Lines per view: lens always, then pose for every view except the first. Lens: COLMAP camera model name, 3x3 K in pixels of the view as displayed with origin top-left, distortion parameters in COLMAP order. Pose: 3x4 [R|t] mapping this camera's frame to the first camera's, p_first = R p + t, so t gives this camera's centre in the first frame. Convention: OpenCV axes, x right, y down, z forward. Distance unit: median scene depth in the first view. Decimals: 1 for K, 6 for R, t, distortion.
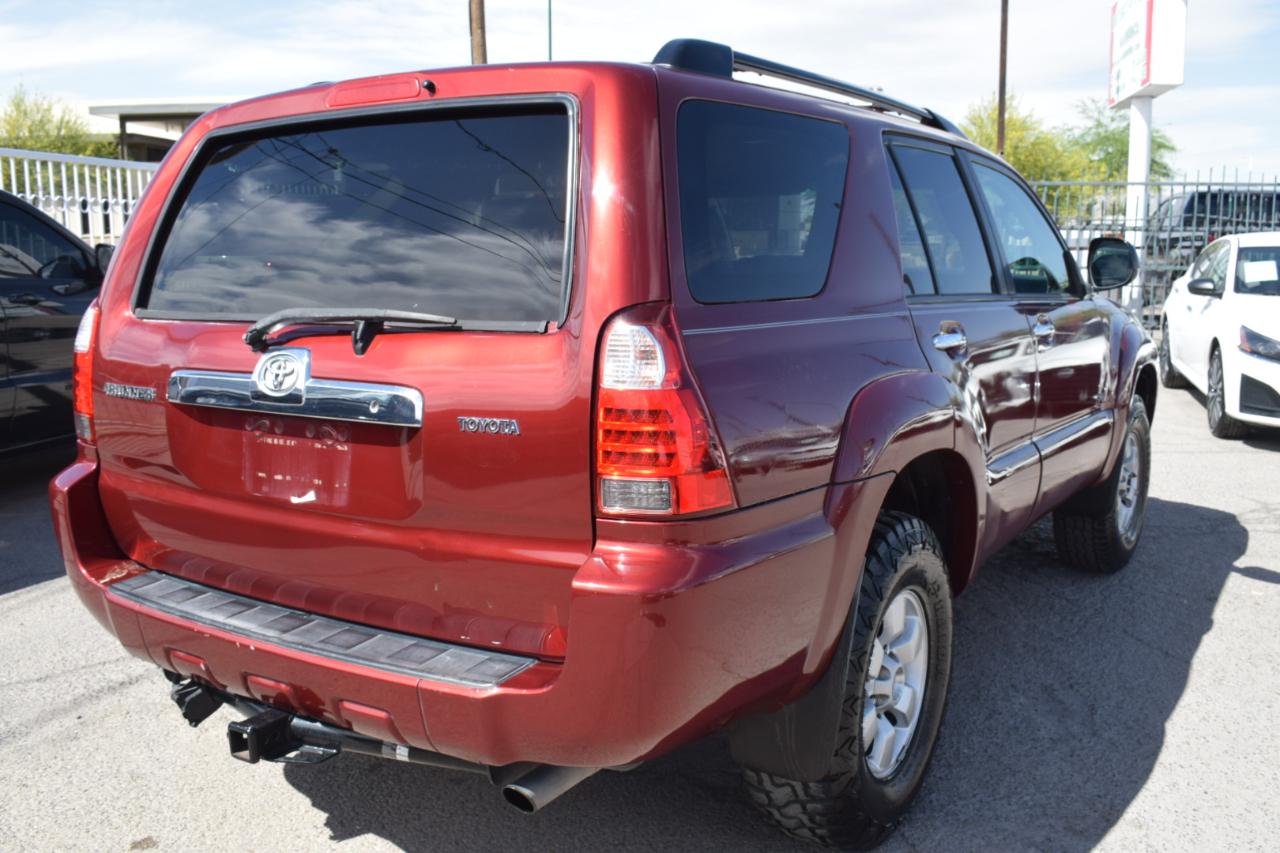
lens RADIAL K [[1188.5, 0, 636.9], [0, 1188.5, 427.0], [0, 0, 1]] dist [-0.070495, 0.000000]
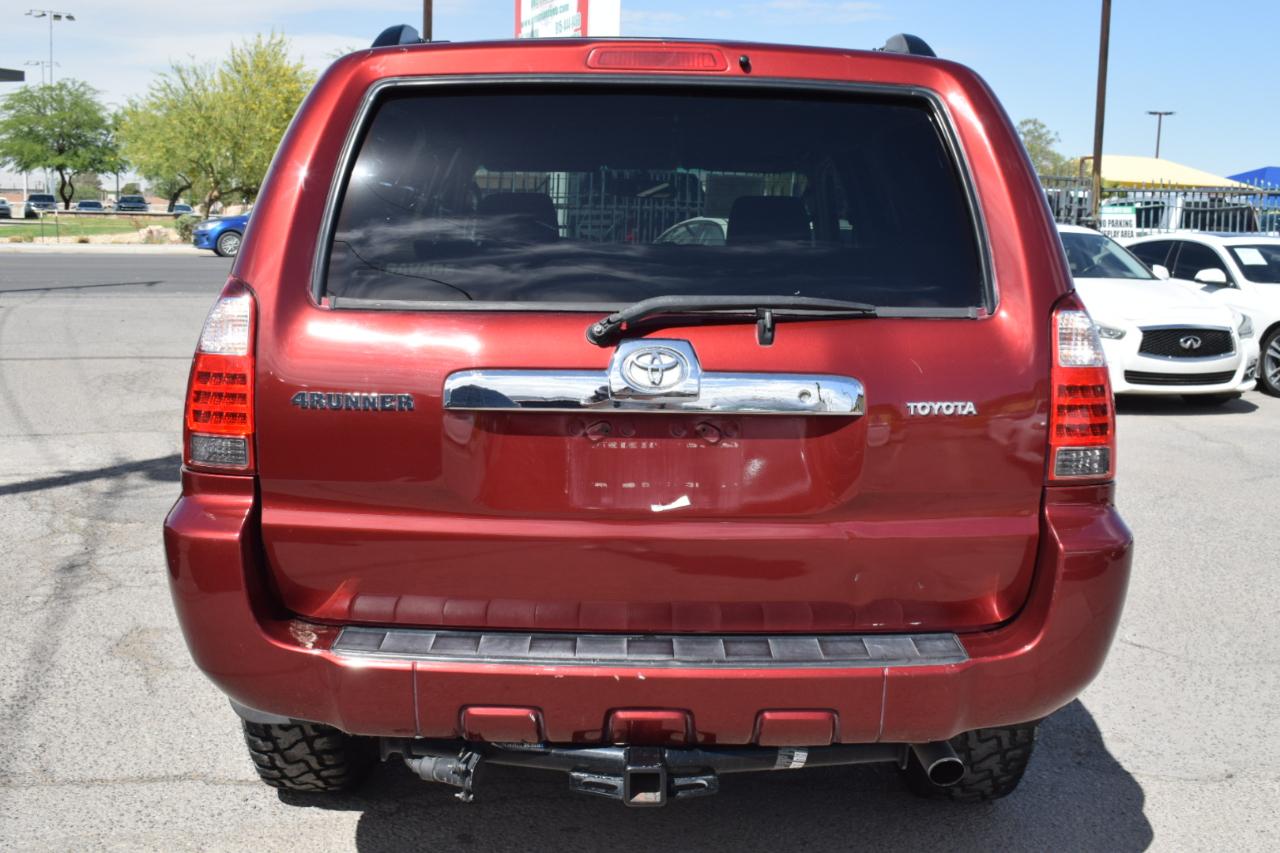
lens RADIAL K [[1445.4, 0, 637.6], [0, 1445.4, 430.6], [0, 0, 1]] dist [-0.031827, 0.000000]
pose [[0.834373, -0.057418, 0.548201, -0.184289], [0.060286, 0.998099, 0.012783, -0.002534], [-0.547893, 0.022383, 0.836249, 0.016587]]
